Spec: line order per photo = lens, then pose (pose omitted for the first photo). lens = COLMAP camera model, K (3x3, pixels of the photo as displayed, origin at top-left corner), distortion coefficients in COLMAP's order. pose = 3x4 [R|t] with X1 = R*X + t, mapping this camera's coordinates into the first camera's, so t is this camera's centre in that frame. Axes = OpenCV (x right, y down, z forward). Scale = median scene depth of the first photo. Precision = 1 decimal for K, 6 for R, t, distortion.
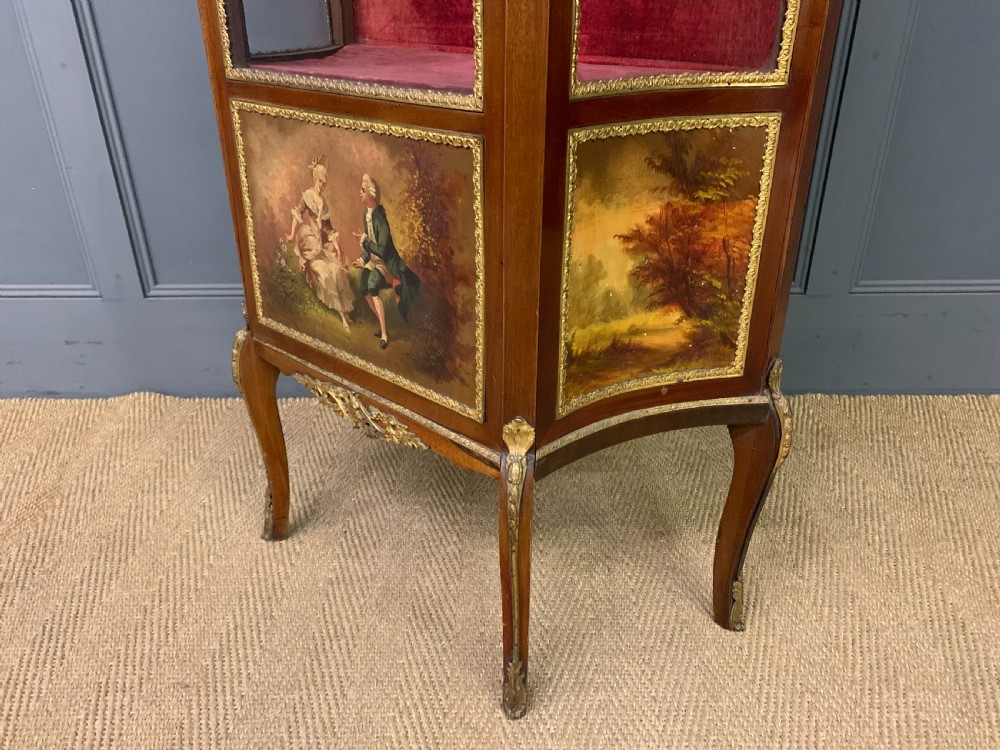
lens RADIAL K [[764.9, 0, 501.1], [0, 764.9, 379.8], [0, 0, 1]] dist [0.072401, -0.096624]
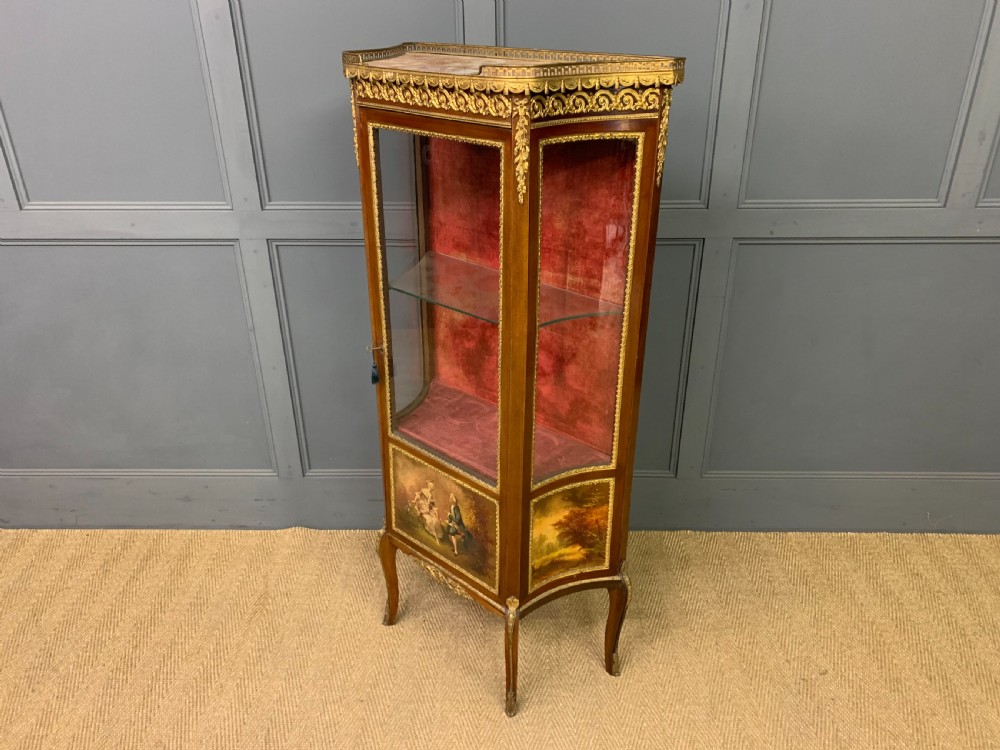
lens RADIAL K [[765.4, 0, 501.4], [0, 765.4, 379.5], [0, 0, 1]] dist [0.047667, -0.009986]
pose [[0.999983, 0.005286, -0.002273, -0.009887], [-0.005313, 0.999910, -0.012333, -0.515514], [0.002208, 0.012345, 0.999921, -1.260473]]
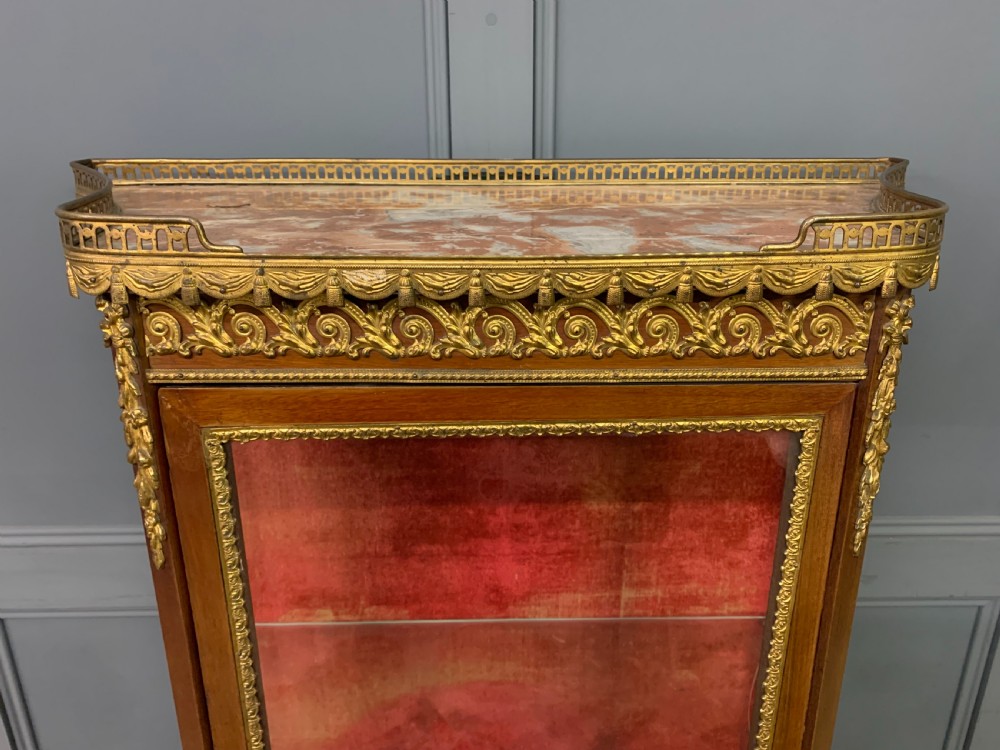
lens RADIAL K [[781.7, 0, 504.2], [0, 781.7, 377.1], [0, 0, 1]] dist [0.049498, -0.110451]
pose [[0.999307, -0.001811, 0.037178, -0.100523], [0.006531, 0.991850, -0.127240, -1.172902], [-0.036644, 0.127394, 0.991175, 0.123673]]
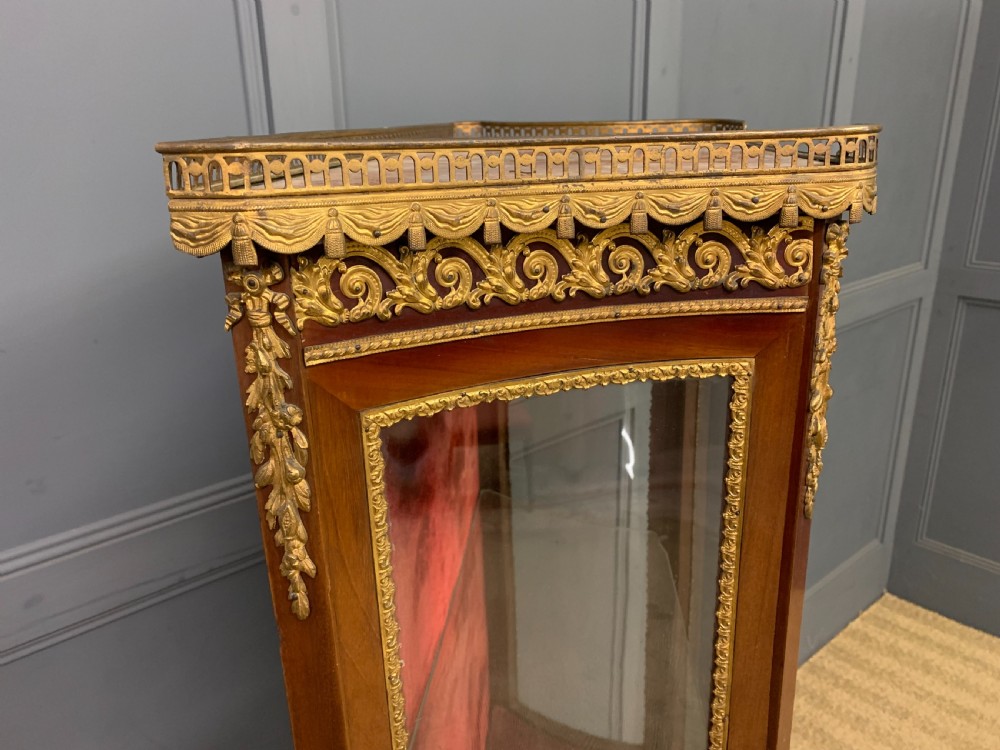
lens RADIAL K [[784.4, 0, 500.0], [0, 784.4, 375.0], [0, 0, 1]] dist [0.075414, -0.101346]
pose [[0.740948, -0.218824, 0.634911, -0.621508], [0.316348, 0.947688, -0.042559, -1.083931], [-0.592384, 0.232387, 0.771413, 0.087105]]
